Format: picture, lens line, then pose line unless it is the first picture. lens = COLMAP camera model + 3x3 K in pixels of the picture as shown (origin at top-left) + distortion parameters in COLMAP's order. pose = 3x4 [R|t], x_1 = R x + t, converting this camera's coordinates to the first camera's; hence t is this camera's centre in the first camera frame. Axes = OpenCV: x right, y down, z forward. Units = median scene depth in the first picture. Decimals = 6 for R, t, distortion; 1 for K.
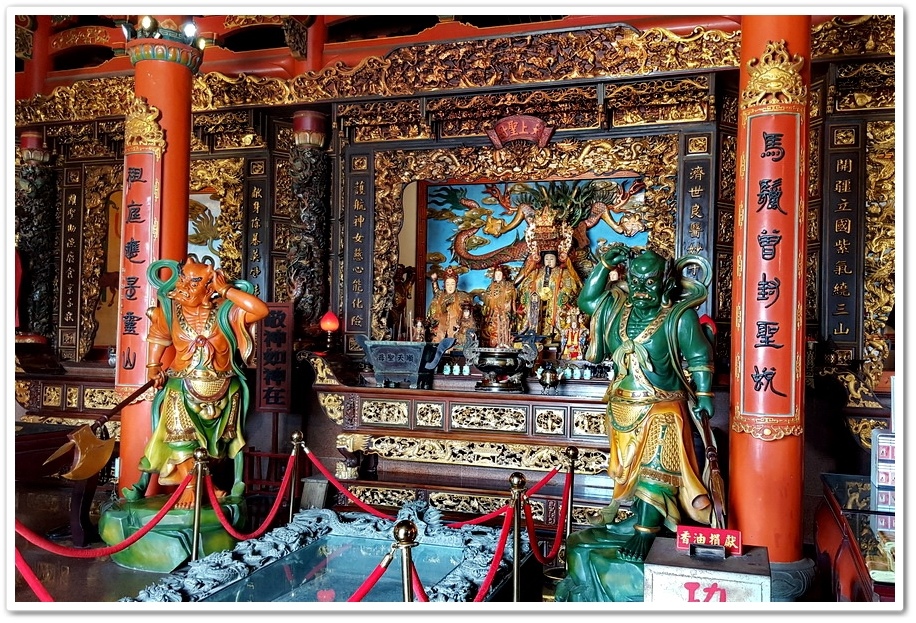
lens RADIAL K [[911.1, 0, 458.0], [0, 911.1, 311.5], [0, 0, 1]] dist [0.215995, -0.509551]
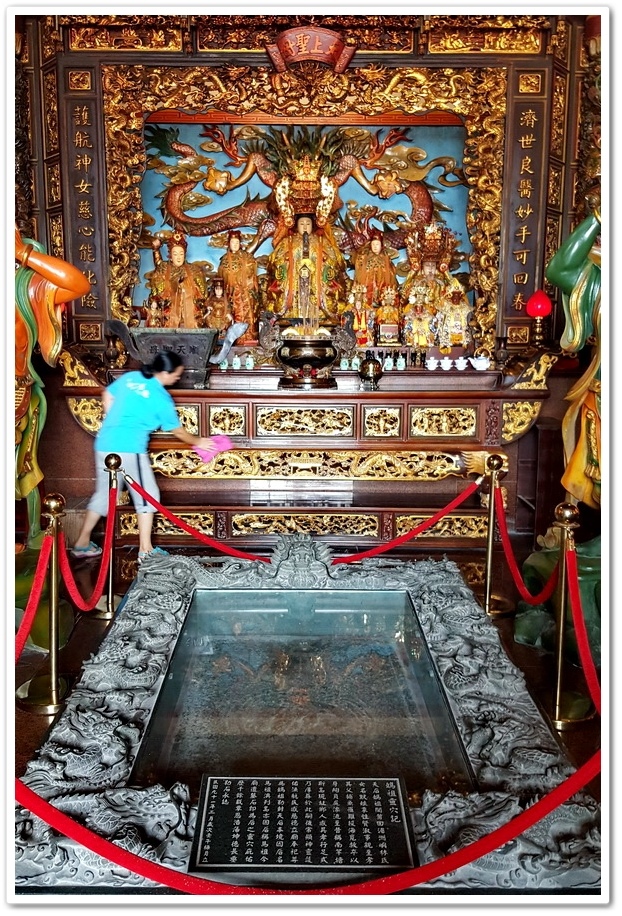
lens RADIAL K [[911.1, 0, 311.0], [0, 911.1, 458.0], [0, 0, 1]] dist [0.215995, -0.509551]
pose [[0.939493, -0.064630, 0.336417, -0.223751], [0.003399, 0.983752, 0.179498, 0.001722], [-0.342552, -0.167494, 0.924448, 0.221437]]
